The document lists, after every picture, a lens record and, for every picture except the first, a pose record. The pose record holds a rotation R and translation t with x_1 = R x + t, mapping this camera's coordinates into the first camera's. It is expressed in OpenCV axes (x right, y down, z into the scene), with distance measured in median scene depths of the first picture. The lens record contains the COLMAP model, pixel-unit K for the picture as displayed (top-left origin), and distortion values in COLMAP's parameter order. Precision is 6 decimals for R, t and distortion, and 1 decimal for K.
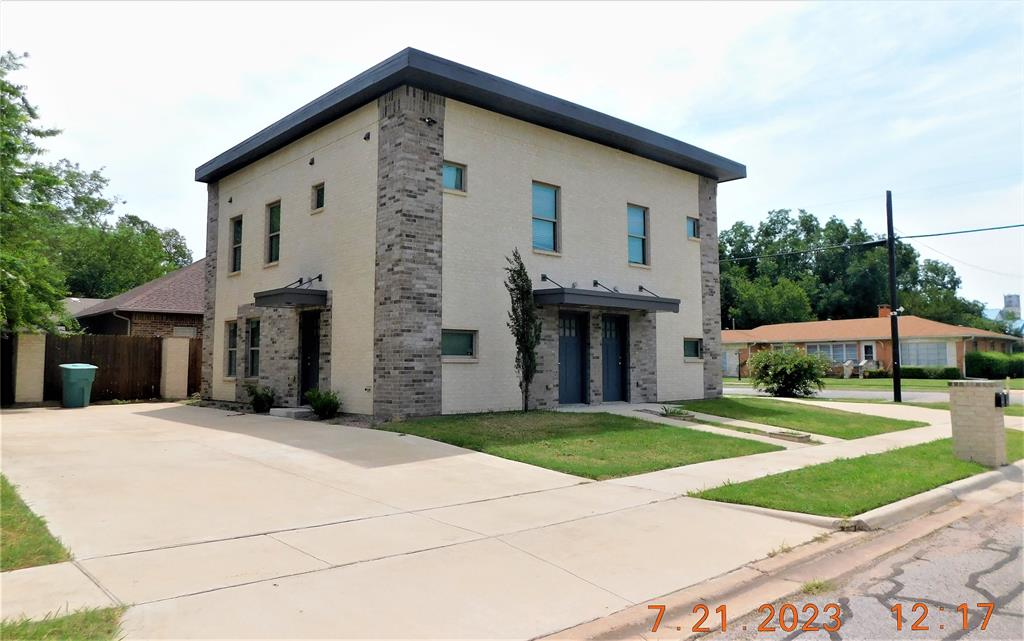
lens RADIAL K [[702.0, 0, 534.3], [0, 702.0, 296.4], [0, 0, 1]] dist [0.000130, 0.003195]
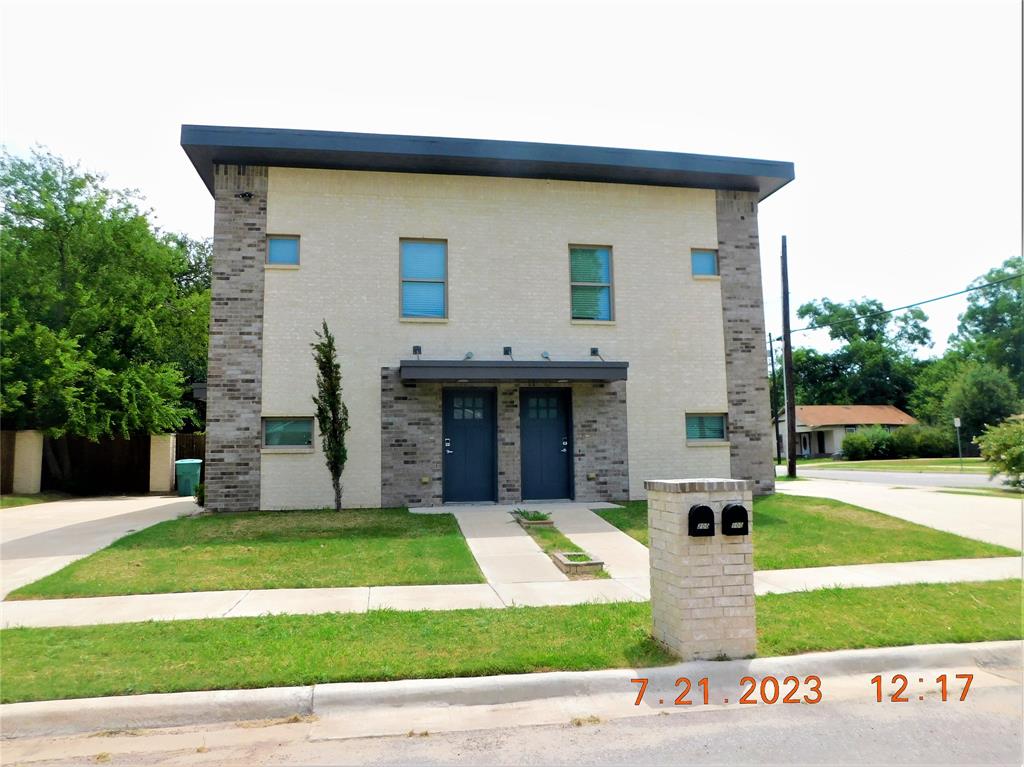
lens RADIAL K [[720.7, 0, 511.8], [0, 720.7, 381.1], [0, 0, 1]] dist [-0.048988, 0.056502]
pose [[0.846953, -0.075127, -0.526333, 0.559333], [0.068729, 0.997131, -0.031731, 0.045318], [0.527207, -0.009300, 0.849686, 0.328538]]
